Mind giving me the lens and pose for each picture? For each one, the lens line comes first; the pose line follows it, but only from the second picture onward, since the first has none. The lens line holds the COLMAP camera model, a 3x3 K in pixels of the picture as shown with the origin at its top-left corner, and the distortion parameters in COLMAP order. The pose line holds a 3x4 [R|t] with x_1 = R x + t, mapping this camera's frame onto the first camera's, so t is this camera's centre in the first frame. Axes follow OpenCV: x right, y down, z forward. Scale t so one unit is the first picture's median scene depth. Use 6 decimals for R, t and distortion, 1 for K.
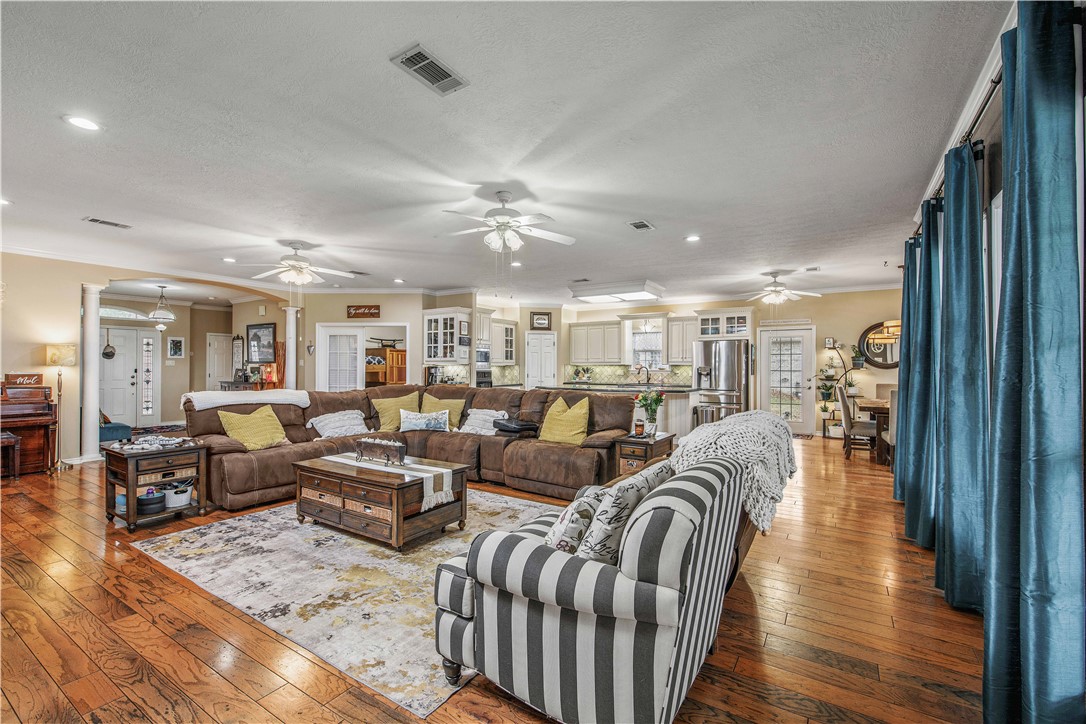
lens RADIAL K [[462.7, 0, 547.7], [0, 462.7, 363.3], [0, 0, 1]] dist [0.020715, -0.010869]
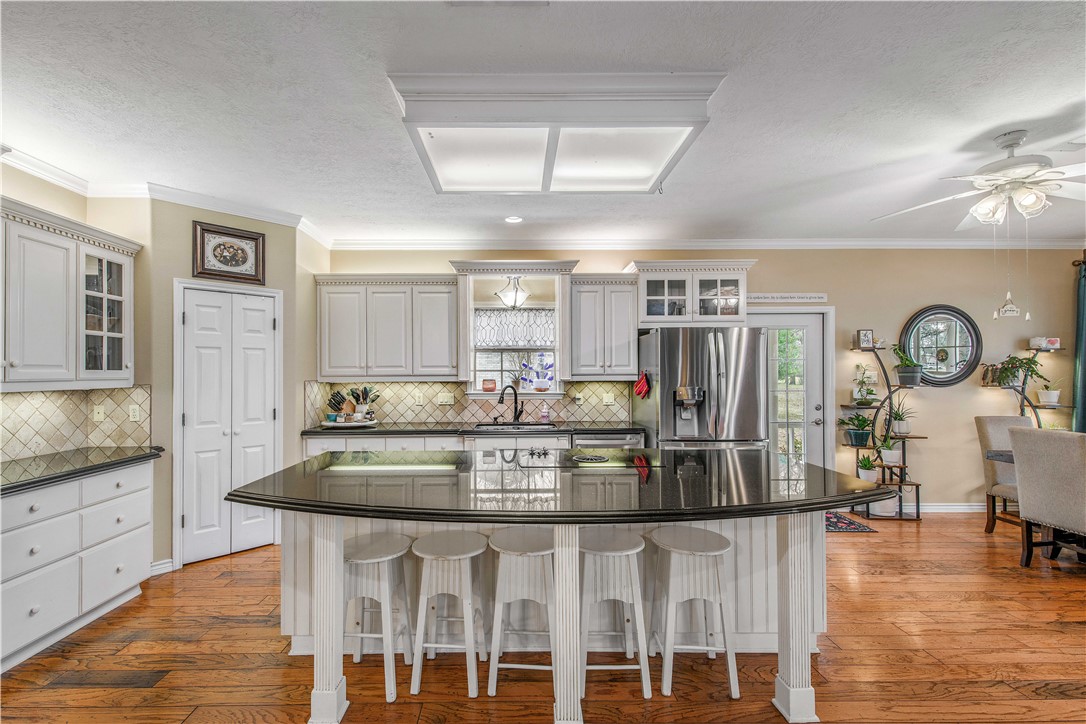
lens RADIAL K [[477.0, 0, 516.5], [0, 477.0, 369.6], [0, 0, 1]] dist [0.020311, -0.010478]
pose [[0.844558, -0.000885, 0.535463, -0.032640], [0.000501, 1.000000, 0.000862, -0.009452], [-0.535464, -0.000460, 0.844558, 0.734327]]
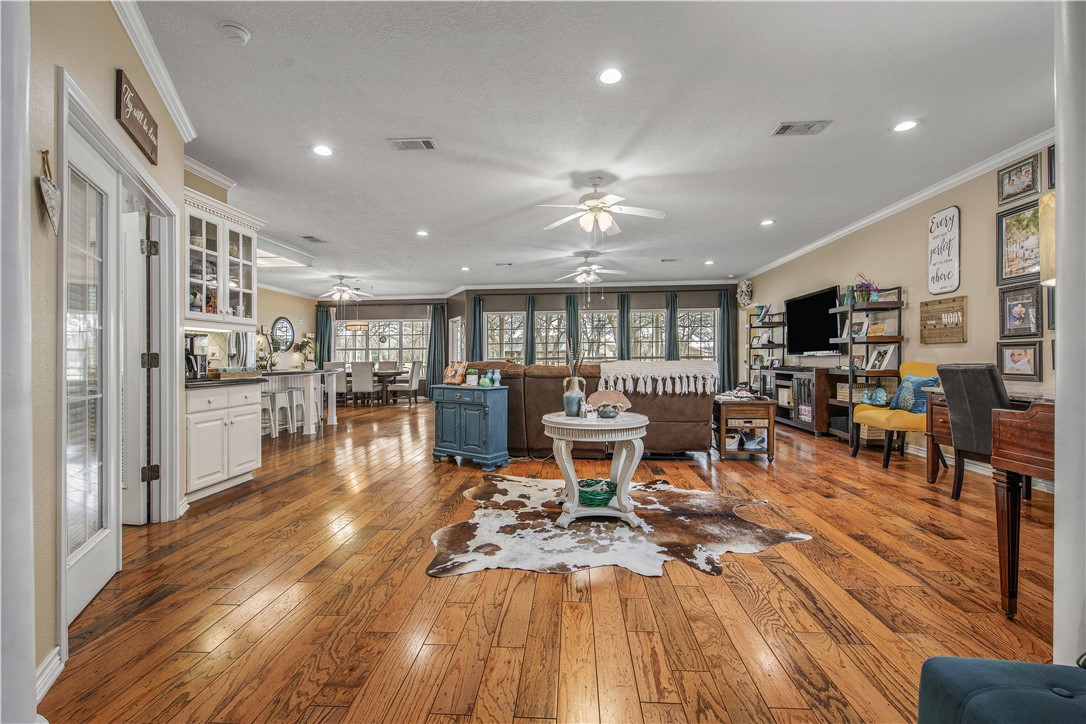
lens RADIAL K [[465.4, 0, 545.3], [0, 465.4, 354.7], [0, 0, 1]] dist [0.021247, -0.012144]
pose [[-0.477025, 0.008201, 0.878852, -0.761371], [0.001655, 0.999963, -0.008433, 0.030145], [-0.878888, -0.002569, -0.477020, 0.924048]]
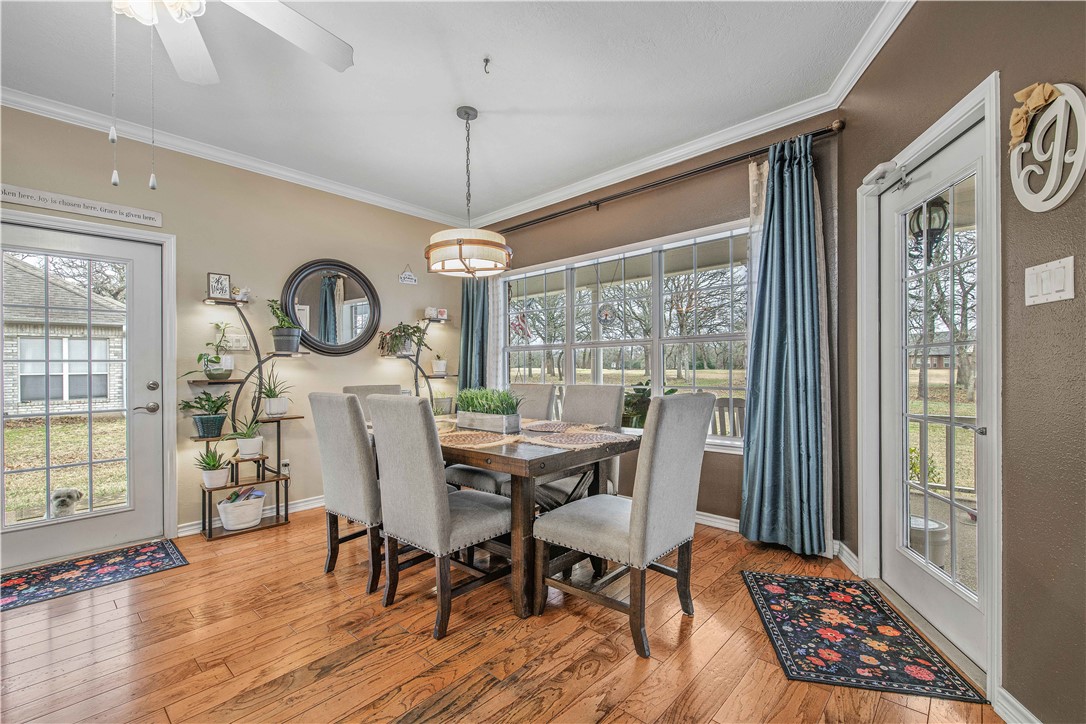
lens RADIAL K [[462.7, 0, 547.7], [0, 462.7, 363.3], [0, 0, 1]] dist [0.020715, -0.010869]
pose [[0.176006, 0.005105, 0.984376, 0.268565], [0.006482, 0.999959, -0.006345, 0.023046], [-0.984368, 0.007498, 0.175965, 0.654107]]
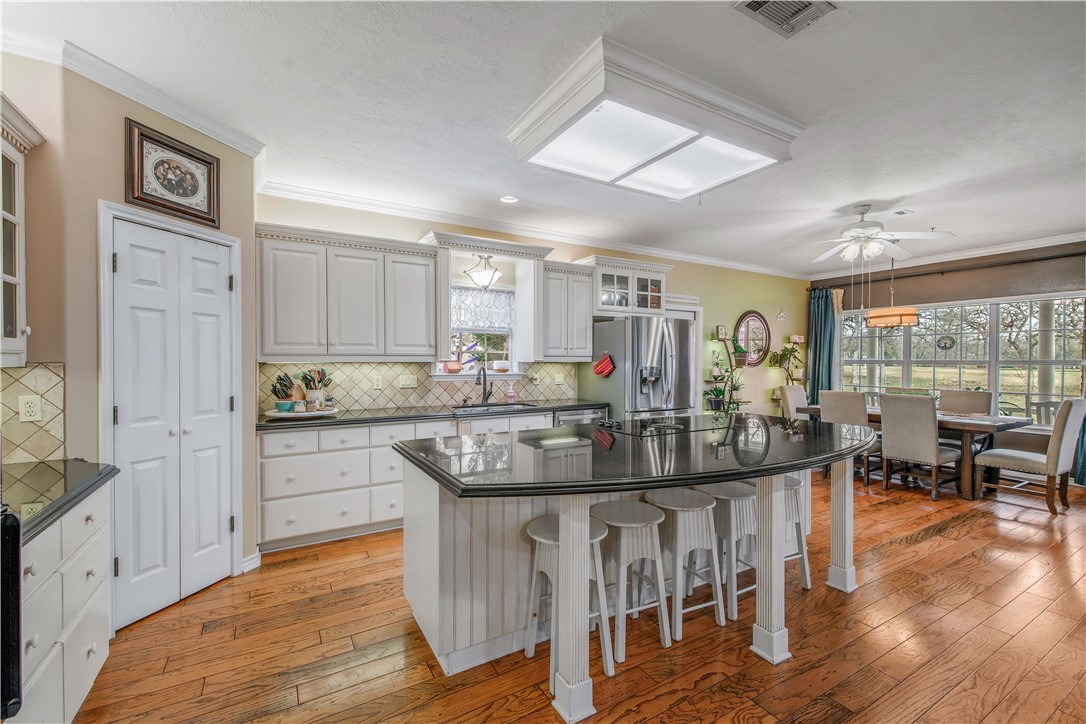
lens RADIAL K [[462.7, 0, 547.7], [0, 462.7, 363.3], [0, 0, 1]] dist [0.020715, -0.010869]
pose [[0.457450, -0.007469, 0.889204, -0.174518], [-0.008464, 0.999883, 0.012753, -0.001726], [-0.889195, -0.013360, 0.457333, 0.891736]]
